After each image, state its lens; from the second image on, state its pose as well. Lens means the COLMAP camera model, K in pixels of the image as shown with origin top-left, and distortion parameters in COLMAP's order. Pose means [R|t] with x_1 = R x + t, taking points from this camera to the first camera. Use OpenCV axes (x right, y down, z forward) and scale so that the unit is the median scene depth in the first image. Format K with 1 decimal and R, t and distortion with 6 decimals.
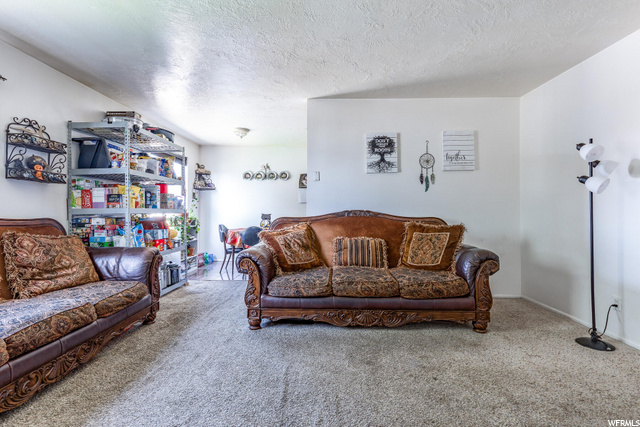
lens RADIAL K [[309.9, 0, 323.6], [0, 309.9, 211.4], [0, 0, 1]] dist [0.002993, -0.000011]
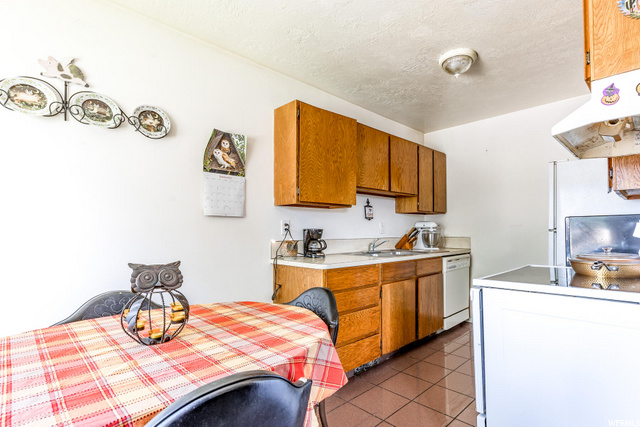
lens RADIAL K [[309.9, 0, 345.1], [0, 309.9, 224.0], [0, 0, 1]] dist [0.002993, -0.000011]
pose [[0.673100, 0.012321, 0.739449, -0.242657], [0.000467, 0.999854, -0.017085, -0.015179], [-0.739551, 0.011846, 0.672996, 0.737422]]
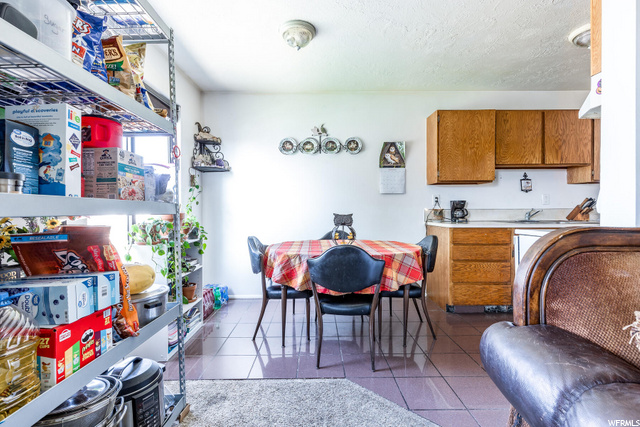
lens RADIAL K [[309.9, 0, 320.1], [0, 309.9, 214.1], [0, 0, 1]] dist [0.002993, -0.000011]
pose [[0.999839, -0.004565, 0.017355, -0.218103], [0.004362, 0.999922, 0.011689, 0.002111], [-0.017407, -0.011611, 0.999781, 0.483429]]
